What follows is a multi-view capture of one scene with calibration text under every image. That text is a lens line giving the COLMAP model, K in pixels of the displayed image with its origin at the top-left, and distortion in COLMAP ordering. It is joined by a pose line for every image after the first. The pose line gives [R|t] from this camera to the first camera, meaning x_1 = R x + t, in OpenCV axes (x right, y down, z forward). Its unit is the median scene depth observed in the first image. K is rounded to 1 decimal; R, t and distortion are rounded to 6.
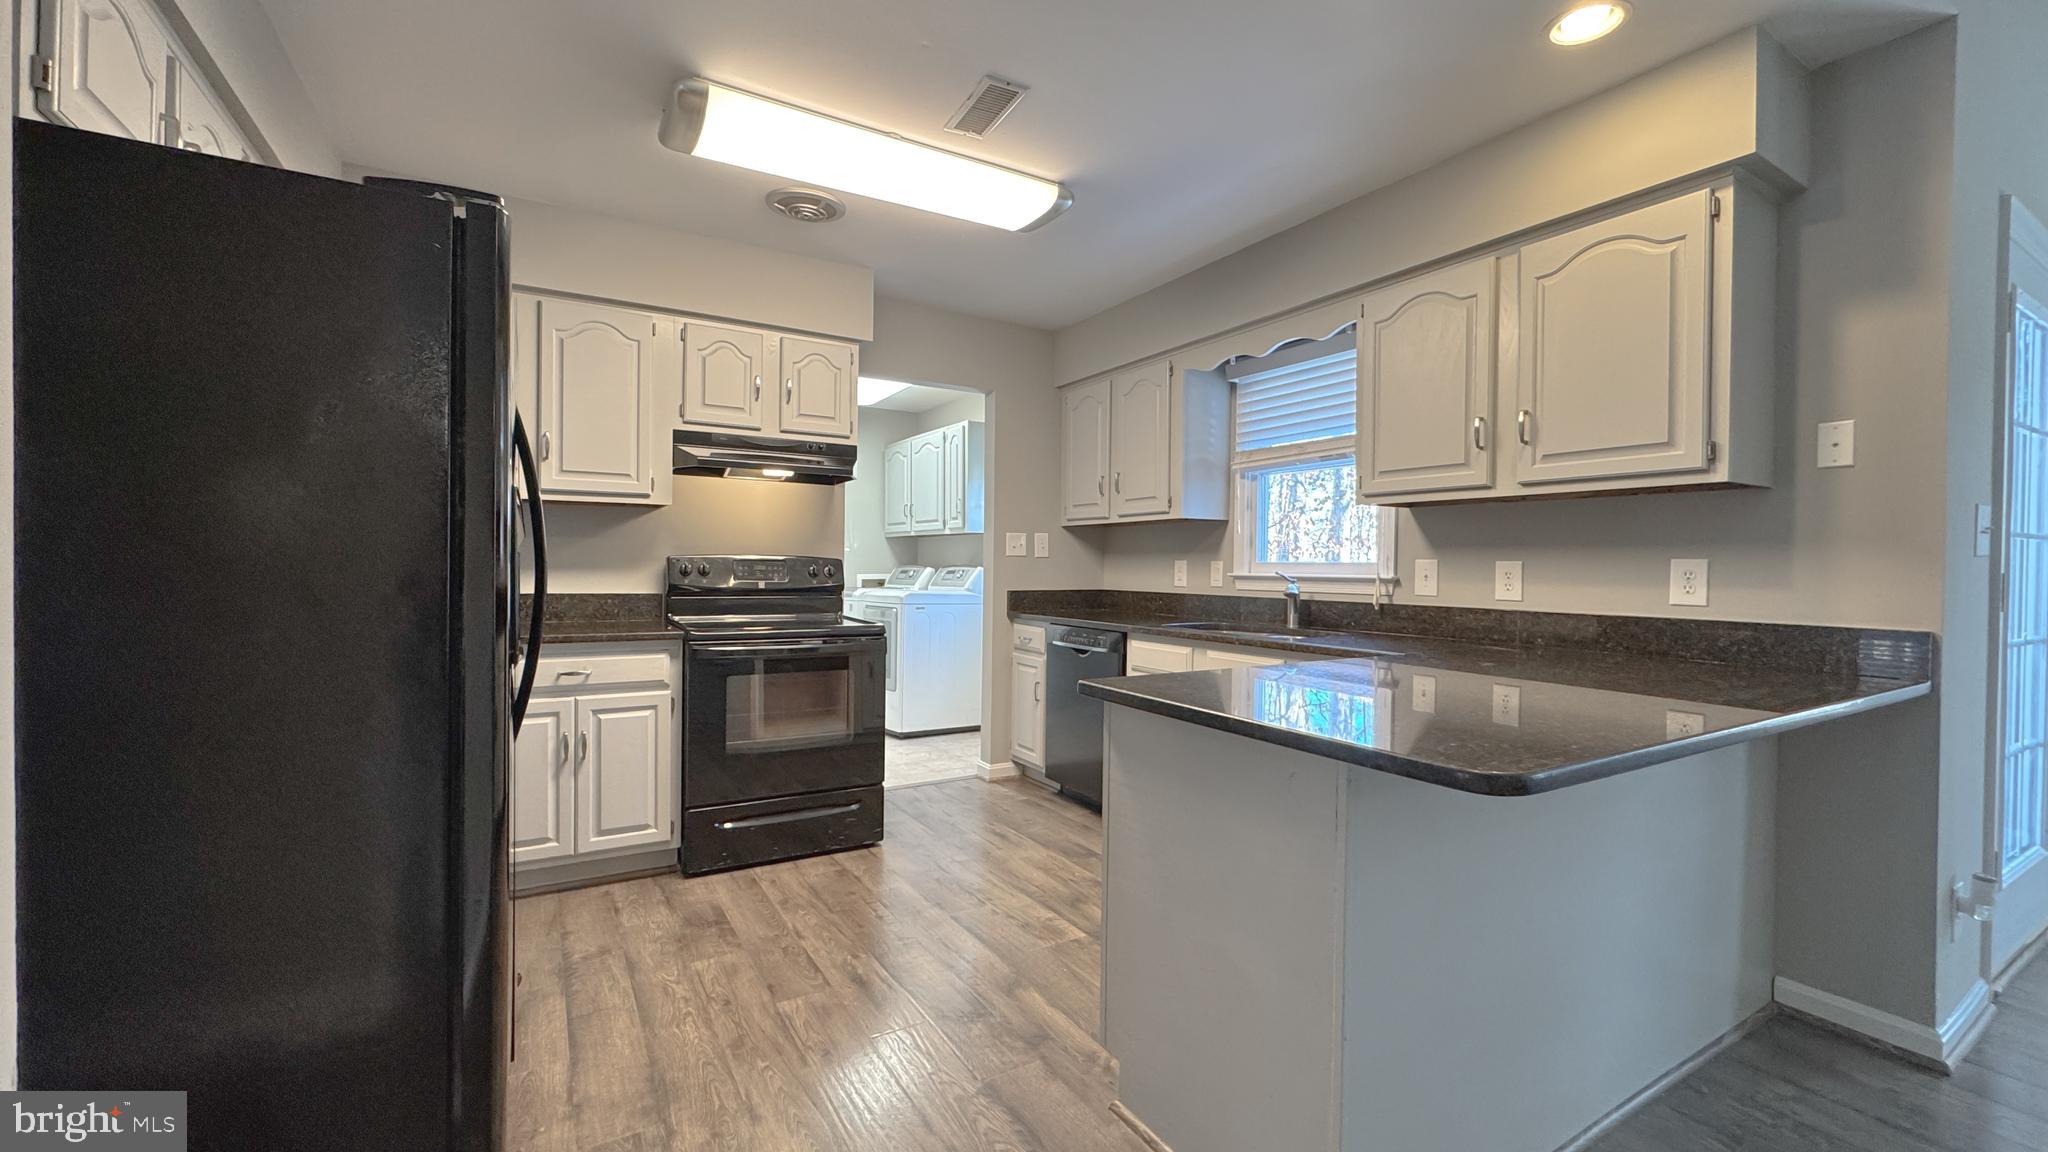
lens RADIAL K [[826.9, 0, 1021.4], [0, 826.9, 571.5], [0, 0, 1]] dist [0.002024, -0.000175]
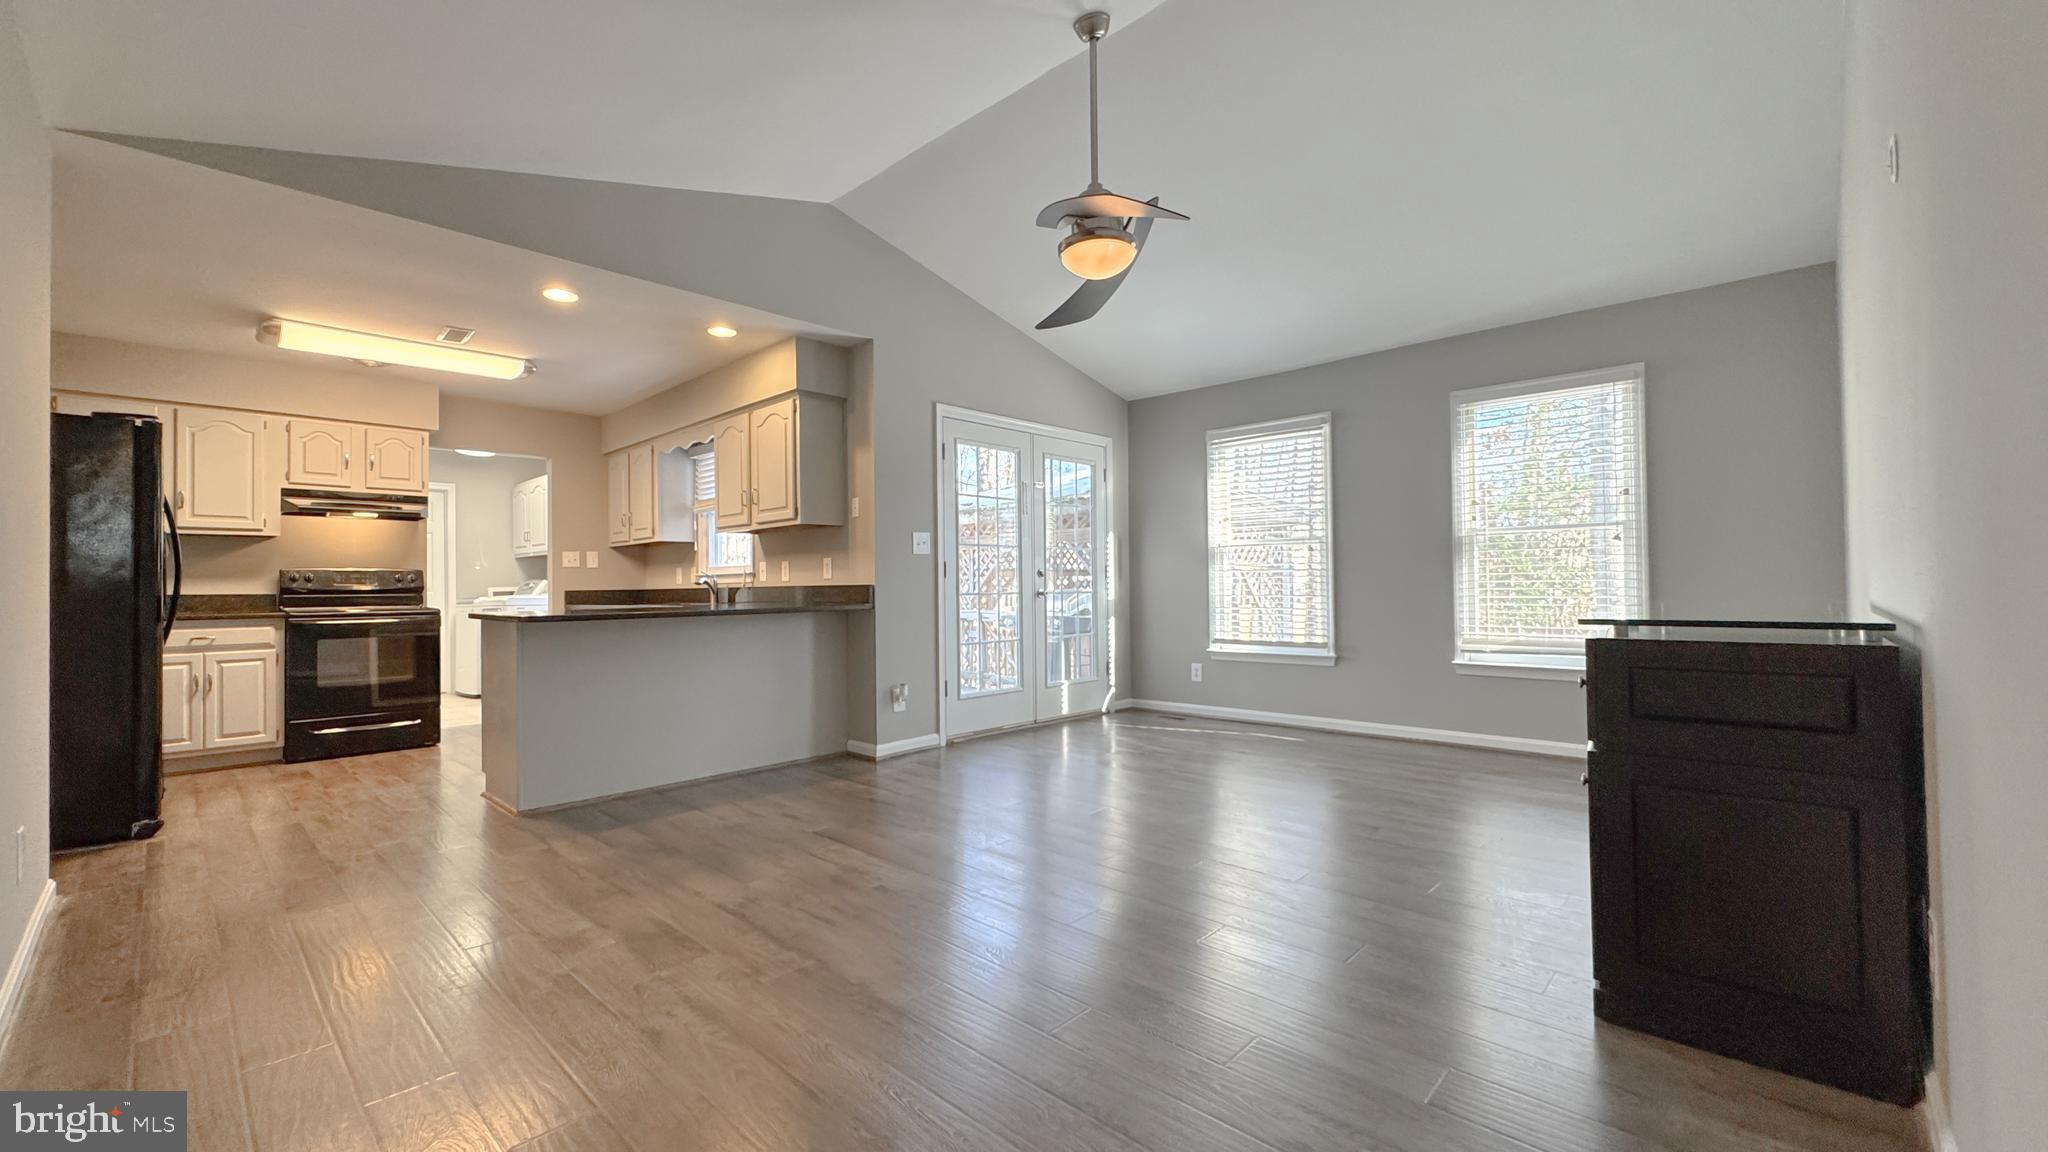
lens RADIAL K [[826.9, 0, 1019.2], [0, 826.9, 573.8], [0, 0, 1]] dist [0.002024, -0.000175]
pose [[0.964082, -0.019596, 0.264880, 0.521916], [0.026039, 0.999444, -0.020835, 0.062171], [-0.264325, 0.026984, 0.964056, -0.901496]]
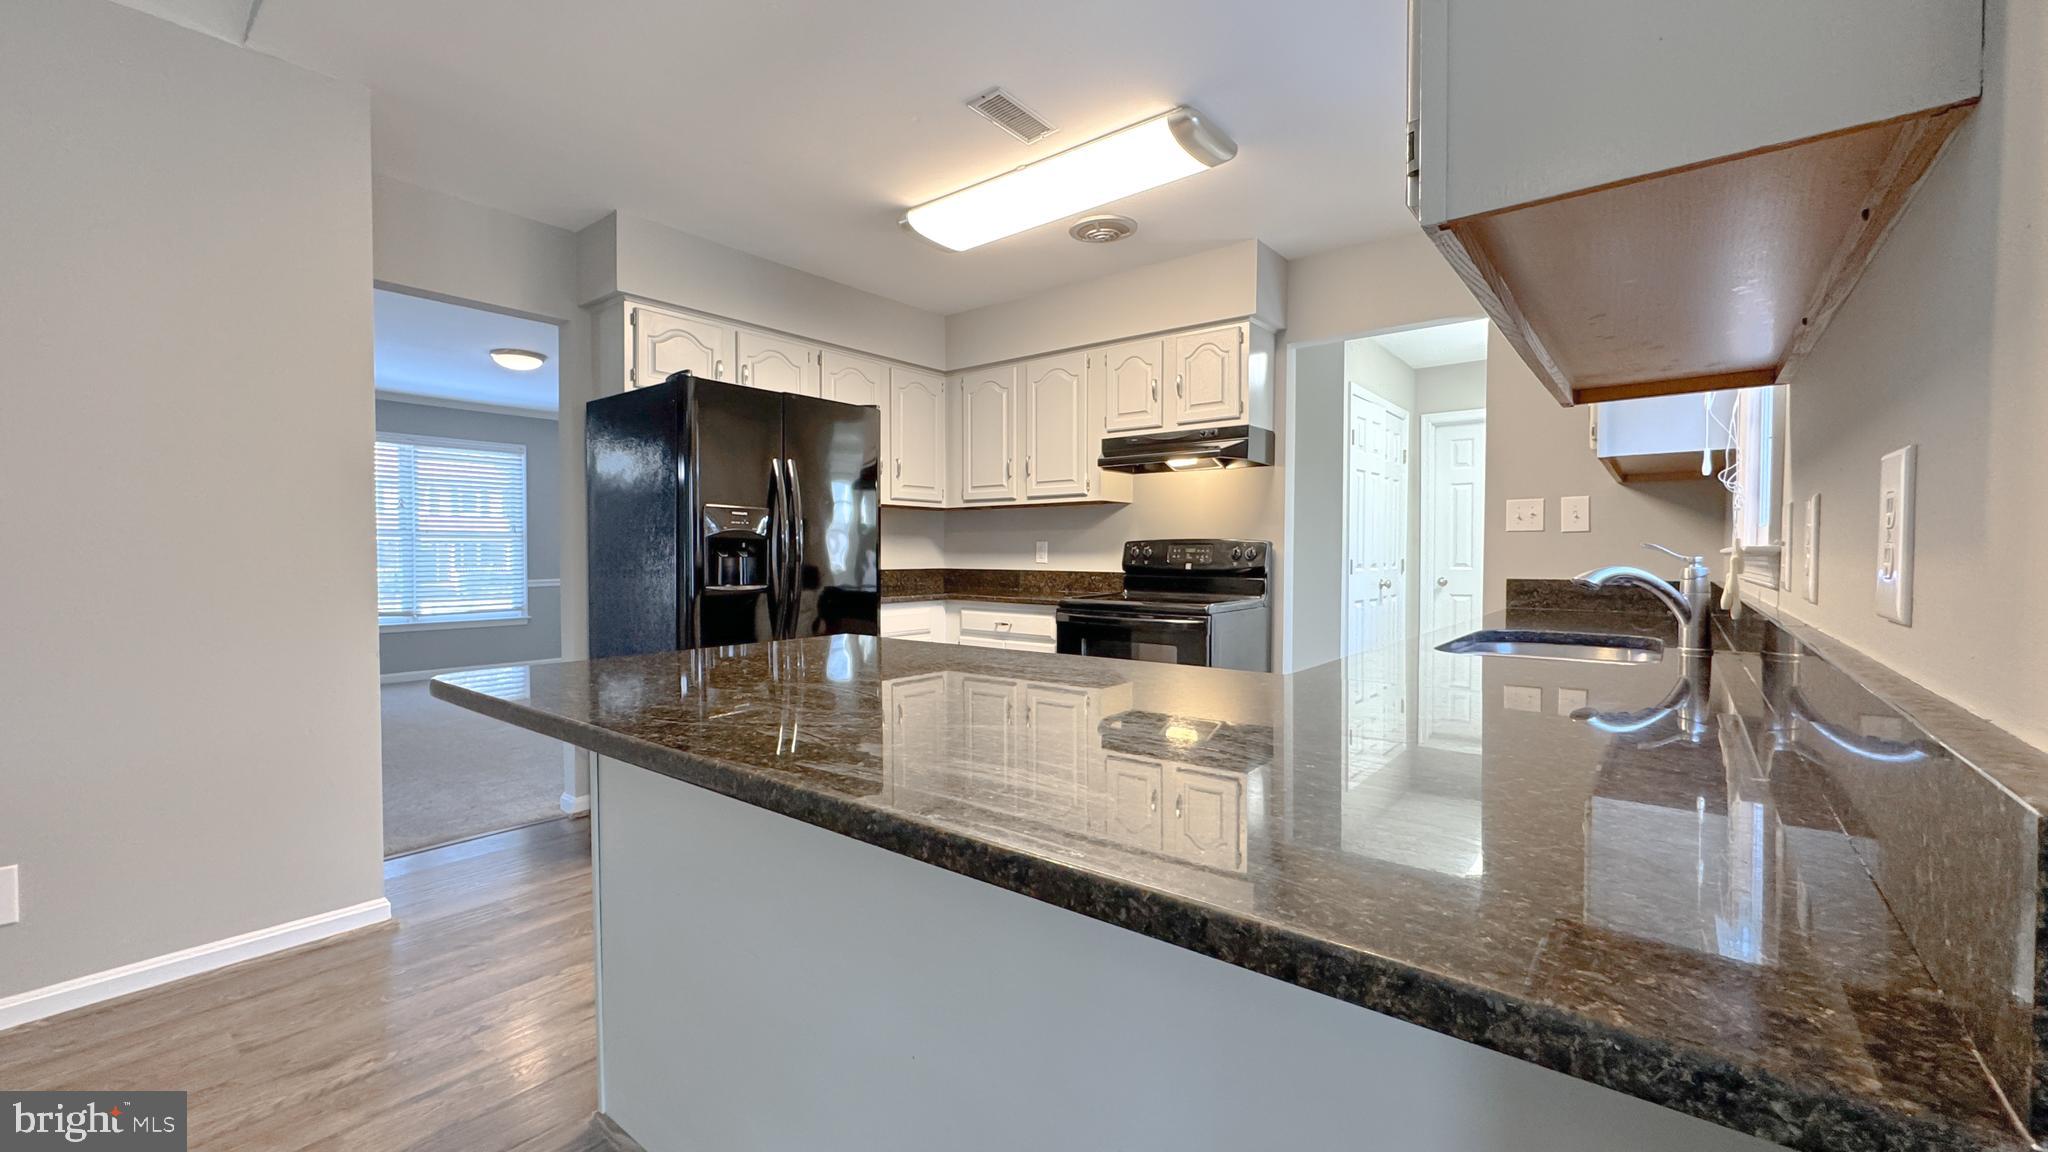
lens RADIAL K [[826.9, 0, 1028.8], [0, 826.9, 579.3], [0, 0, 1]] dist [0.002024, -0.000175]
pose [[0.373811, 0.015375, -0.927377, 0.705727], [-0.002794, 0.999877, 0.015451, 0.019783], [0.927501, -0.003184, 0.373808, 0.441570]]
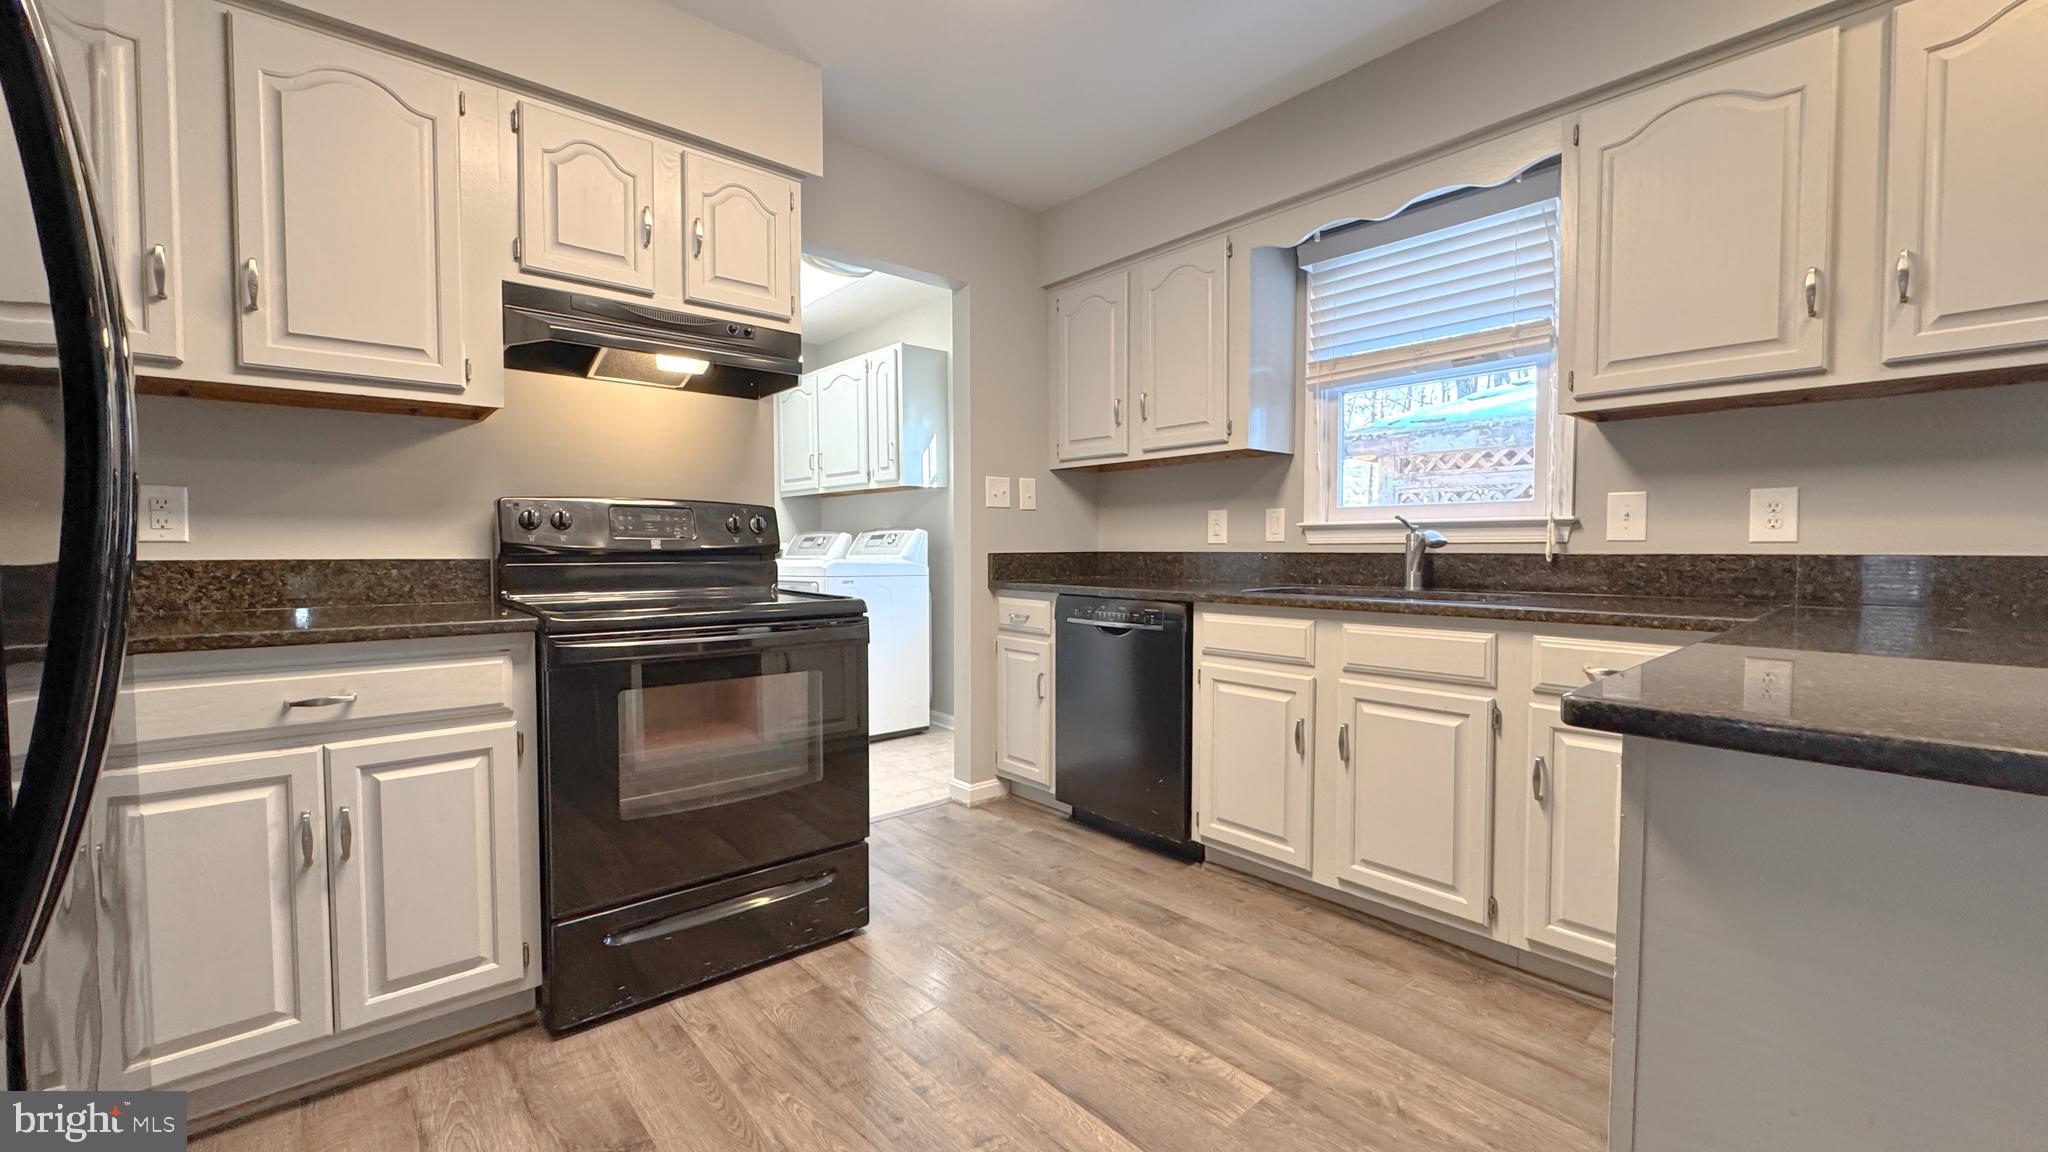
lens RADIAL K [[826.9, 0, 1023.9], [0, 826.9, 572.8], [0, 0, 1]] dist [0.002024, -0.000175]
pose [[0.983851, -0.019060, 0.177973, -0.164275], [0.014287, 0.999504, 0.028062, 0.027854], [-0.178419, -0.025066, 0.983635, 0.347030]]
